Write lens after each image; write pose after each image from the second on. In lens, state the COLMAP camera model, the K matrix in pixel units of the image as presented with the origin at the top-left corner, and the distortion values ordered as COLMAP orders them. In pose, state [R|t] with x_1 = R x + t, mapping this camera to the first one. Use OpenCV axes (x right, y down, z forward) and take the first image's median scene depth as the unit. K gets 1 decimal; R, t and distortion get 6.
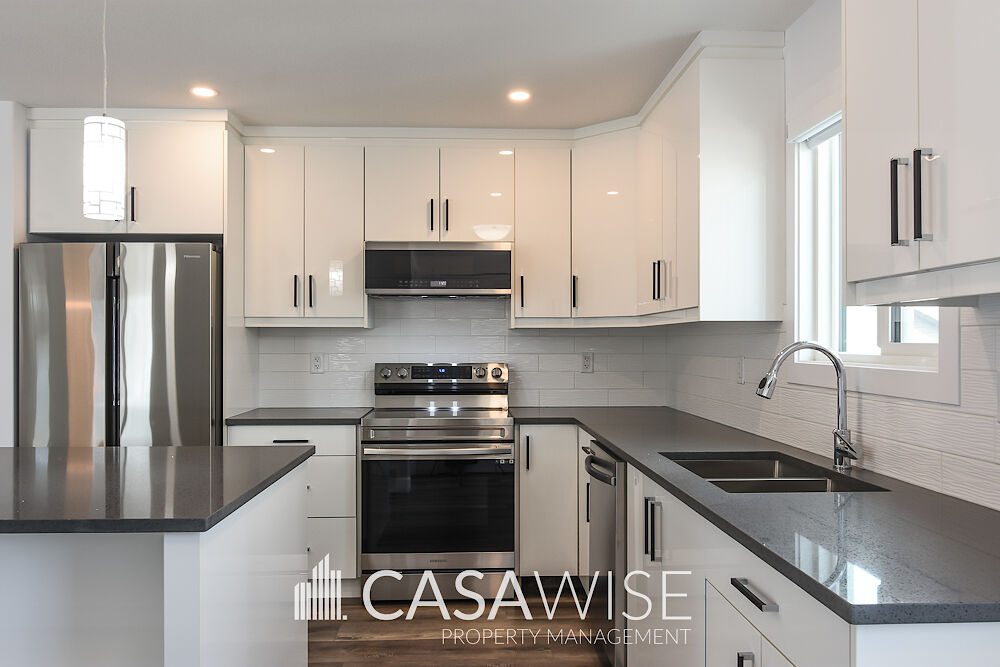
lens RADIAL K [[761.2, 0, 499.0], [0, 761.2, 342.2], [0, 0, 1]] dist [-0.003275, -0.003224]
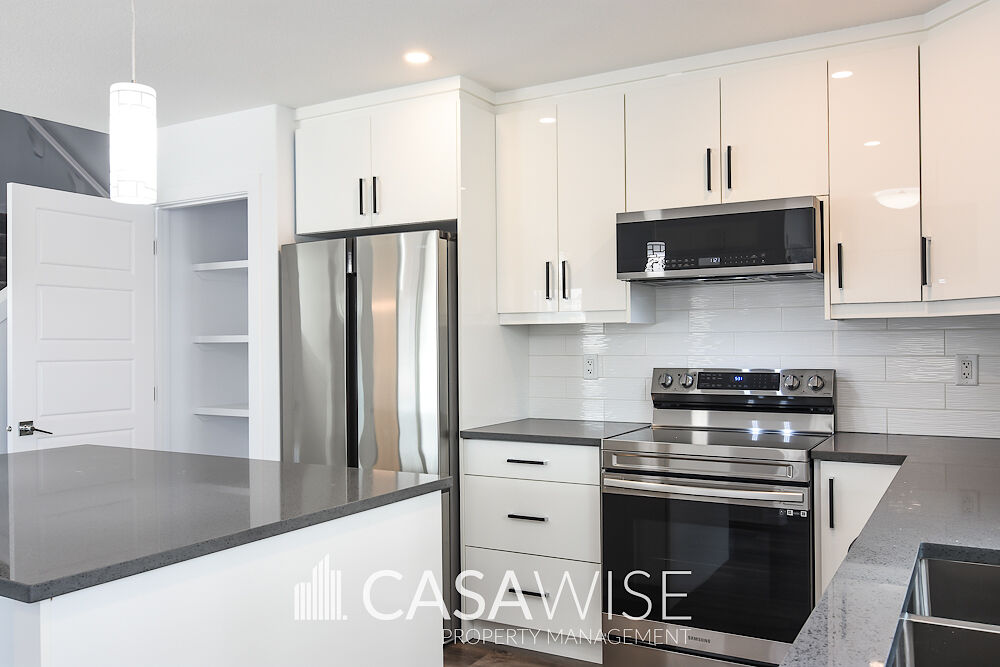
lens RADIAL K [[826.0, 0, 500.0], [0, 826.0, 333.5], [0, 0, 1]] dist [-0.003175, -0.003998]
pose [[0.845551, -0.012350, -0.533753, 0.168974], [0.008727, 0.999919, -0.009312, -0.001142], [0.533824, 0.003215, 0.845589, 0.208075]]
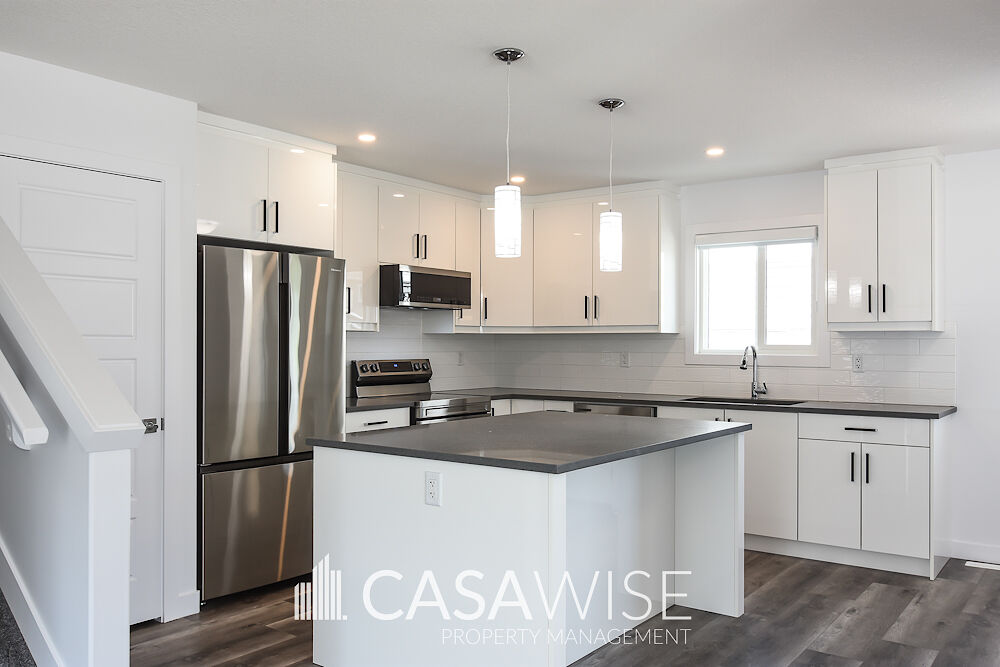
lens RADIAL K [[826.0, 0, 500.0], [0, 826.0, 333.5], [0, 0, 1]] dist [-0.003175, -0.003998]
pose [[0.629065, 0.010641, 0.777280, -1.098847], [-0.003371, 0.999934, -0.010961, -0.001520], [-0.777346, 0.004275, 0.629059, -0.001431]]
